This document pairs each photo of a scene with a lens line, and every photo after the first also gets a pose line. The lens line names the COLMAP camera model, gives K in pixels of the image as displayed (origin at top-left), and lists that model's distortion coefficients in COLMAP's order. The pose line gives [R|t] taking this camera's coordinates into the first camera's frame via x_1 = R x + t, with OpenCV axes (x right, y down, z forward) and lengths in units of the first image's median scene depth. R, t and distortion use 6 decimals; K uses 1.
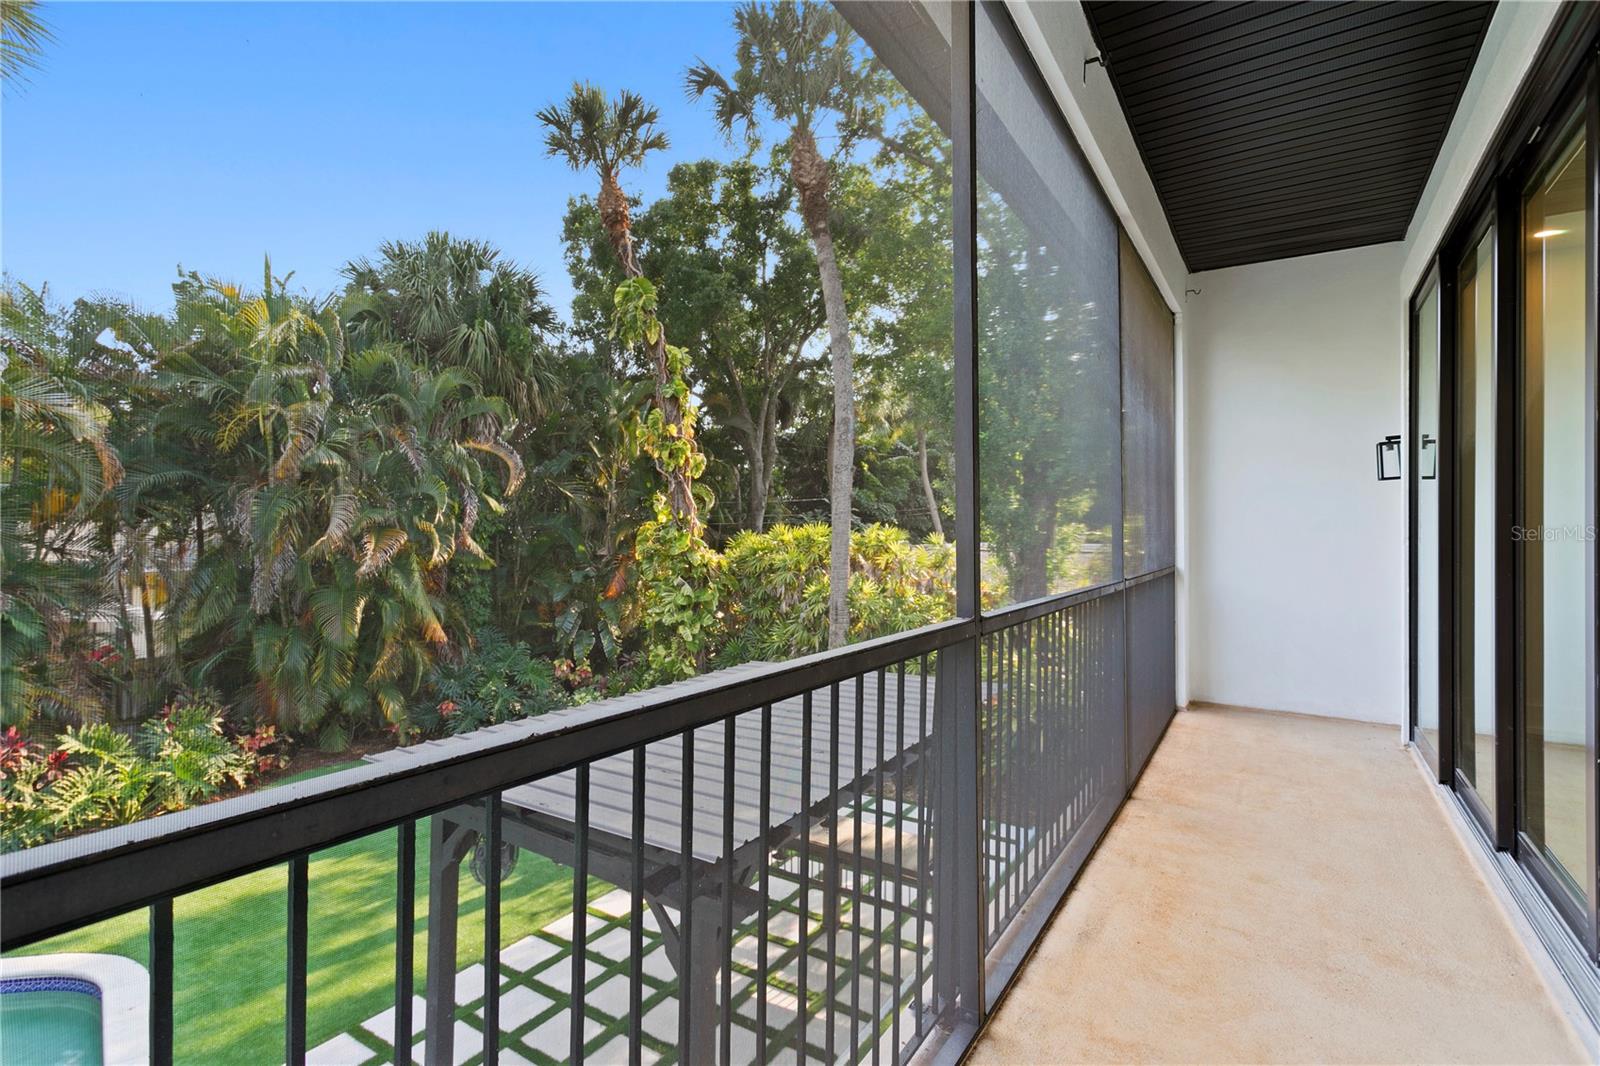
lens RADIAL K [[756.4, 0, 801.5], [0, 756.4, 531.0], [0, 0, 1]] dist [0.005537, 0.000919]
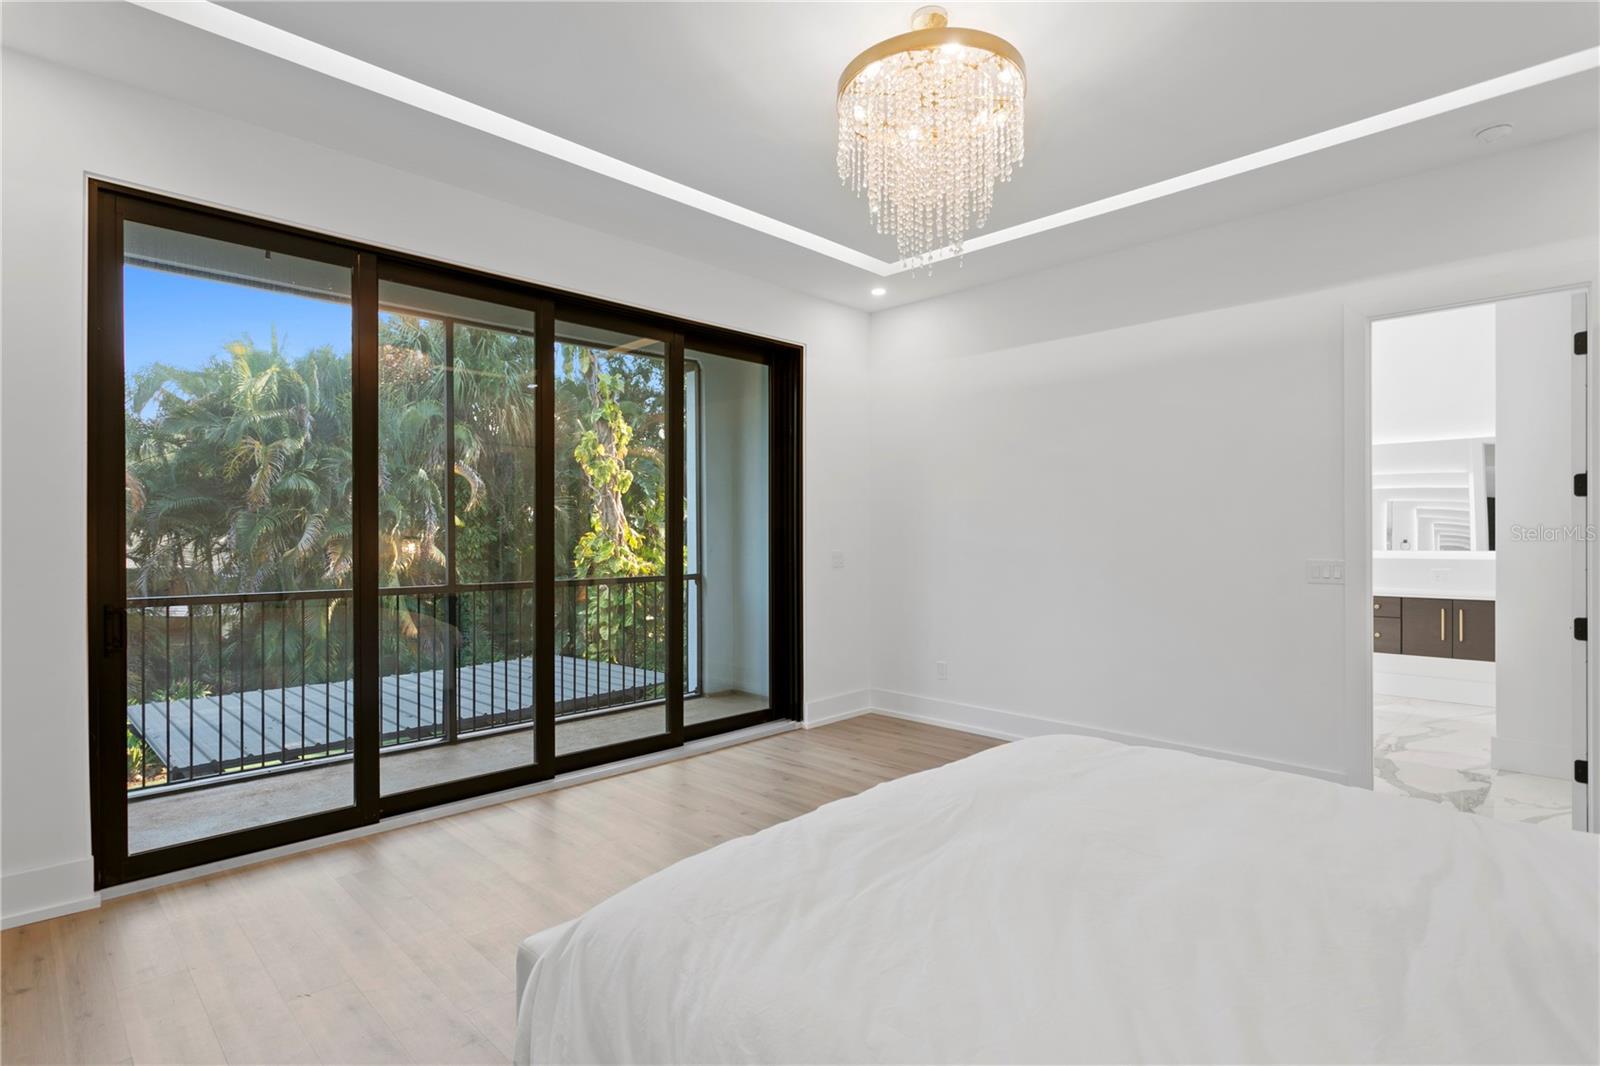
lens RADIAL K [[776.5, 0, 795.5], [0, 776.5, 535.3], [0, 0, 1]] dist [0.001323, 0.000566]
pose [[0.981552, -0.009194, -0.190973, 0.332551], [0.008939, 0.999958, -0.002197, -0.003233], [0.190985, 0.000450, 0.981593, -0.064214]]
